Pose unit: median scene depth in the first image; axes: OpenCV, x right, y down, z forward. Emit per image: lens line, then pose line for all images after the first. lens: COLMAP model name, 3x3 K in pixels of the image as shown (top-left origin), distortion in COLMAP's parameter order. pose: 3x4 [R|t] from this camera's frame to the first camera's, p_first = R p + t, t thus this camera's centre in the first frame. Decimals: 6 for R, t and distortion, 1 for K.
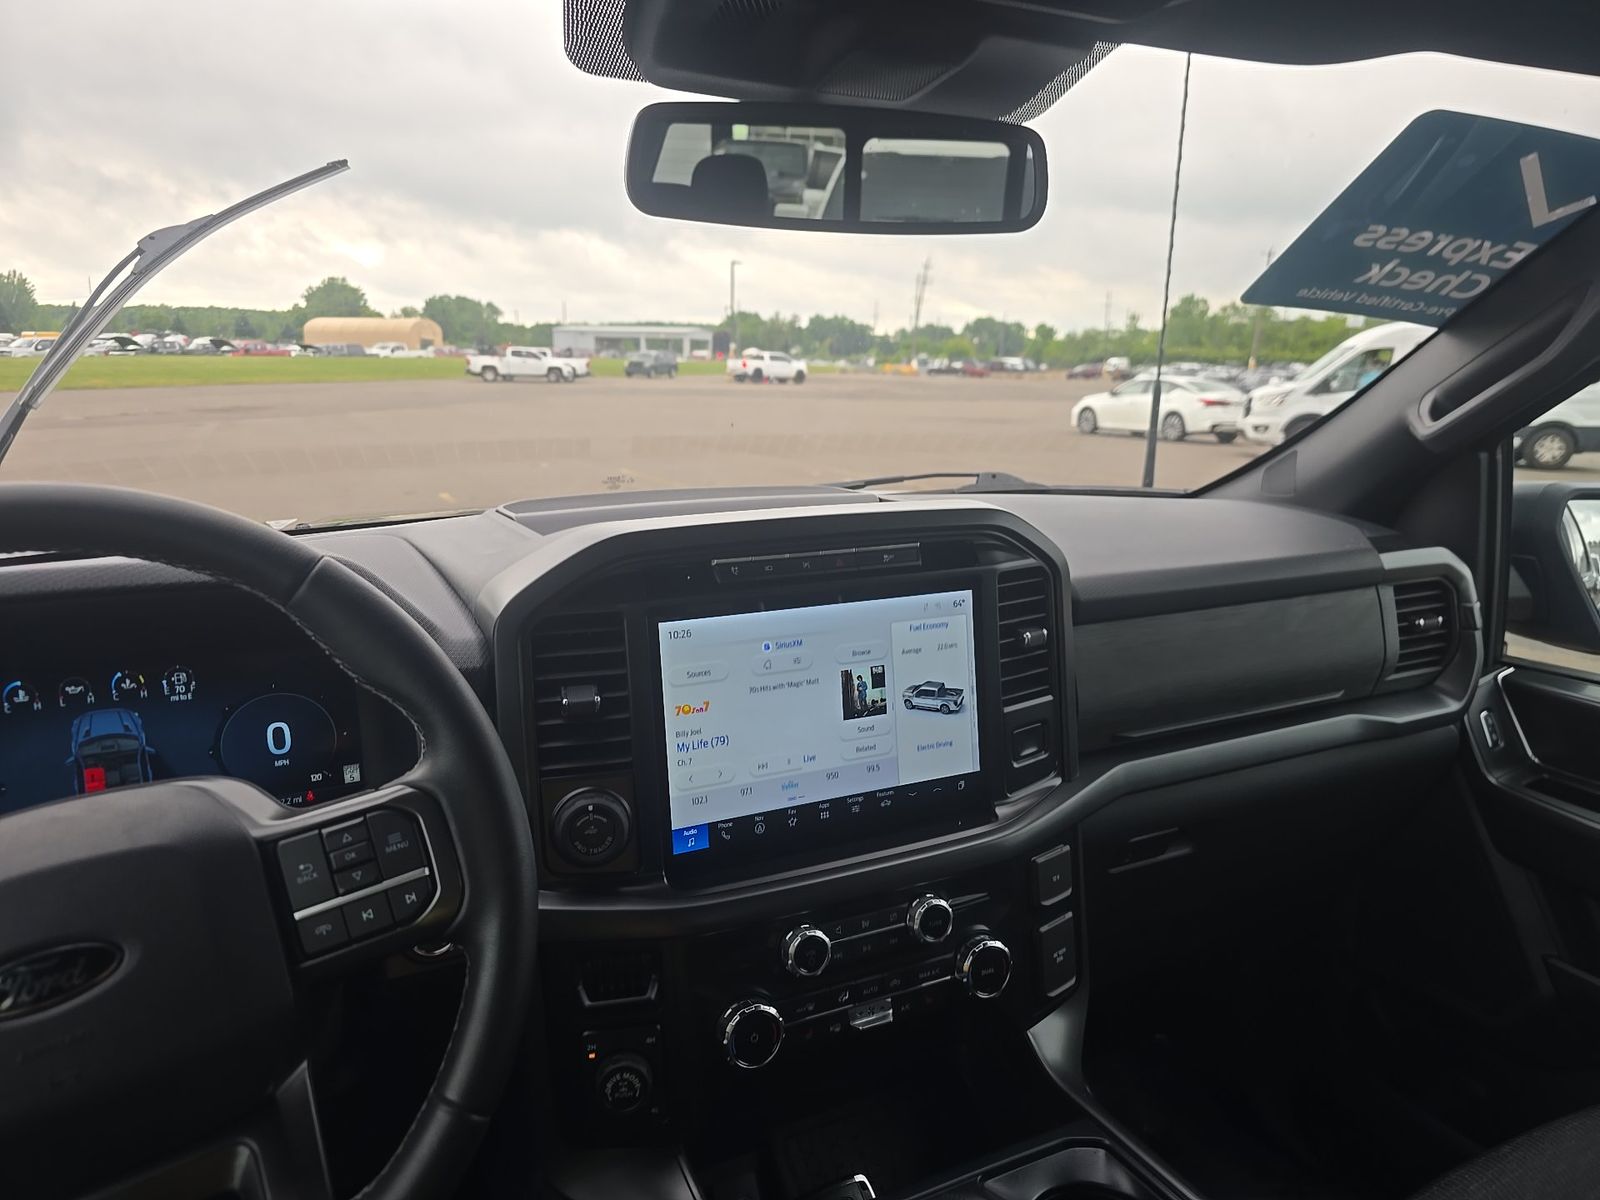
lens RADIAL K [[1096.8, 0, 788.8], [0, 1096.8, 597.1], [0, 0, 1]] dist [0.038753, -0.022899]
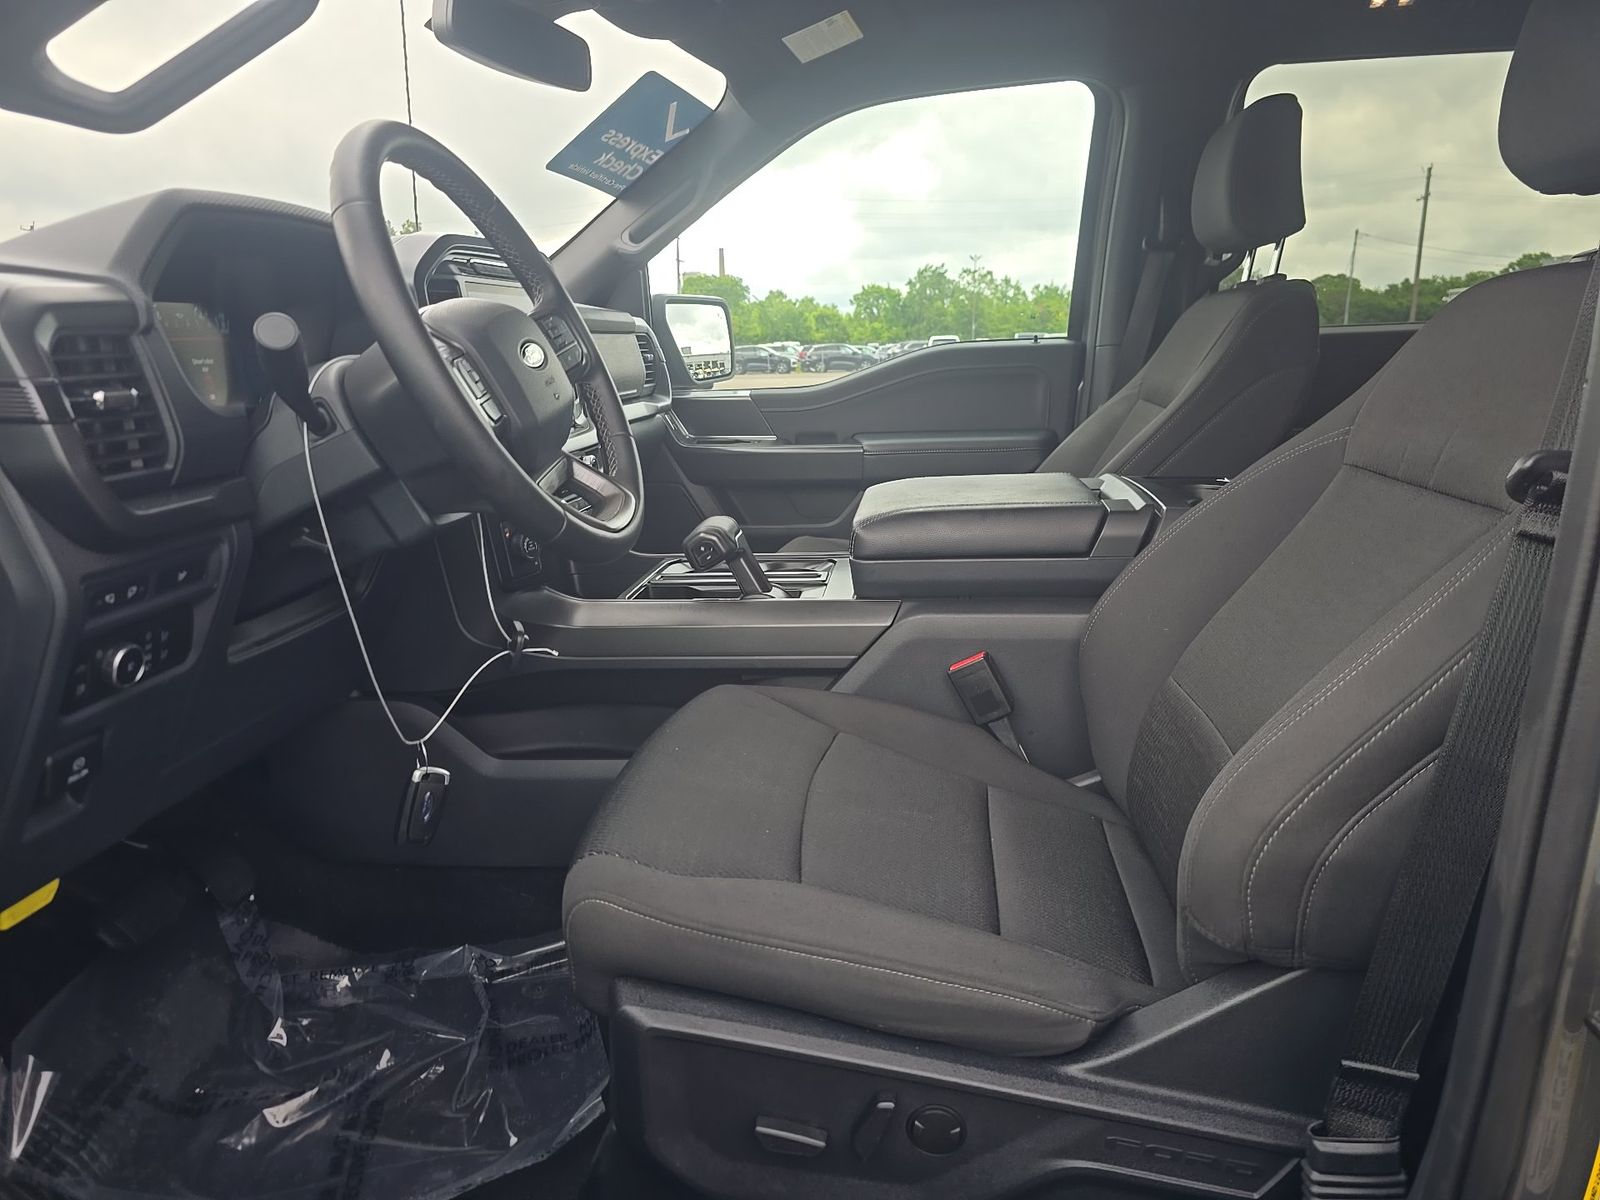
lens RADIAL K [[1096.8, 0, 800.7], [0, 1096.8, 609.0], [0, 0, 1]] dist [0.038753, -0.022899]
pose [[0.548886, -0.213555, 0.808158, -0.943073], [0.200058, 0.972278, 0.121048, 0.283165], [-0.811604, 0.095237, 0.576393, -0.264258]]
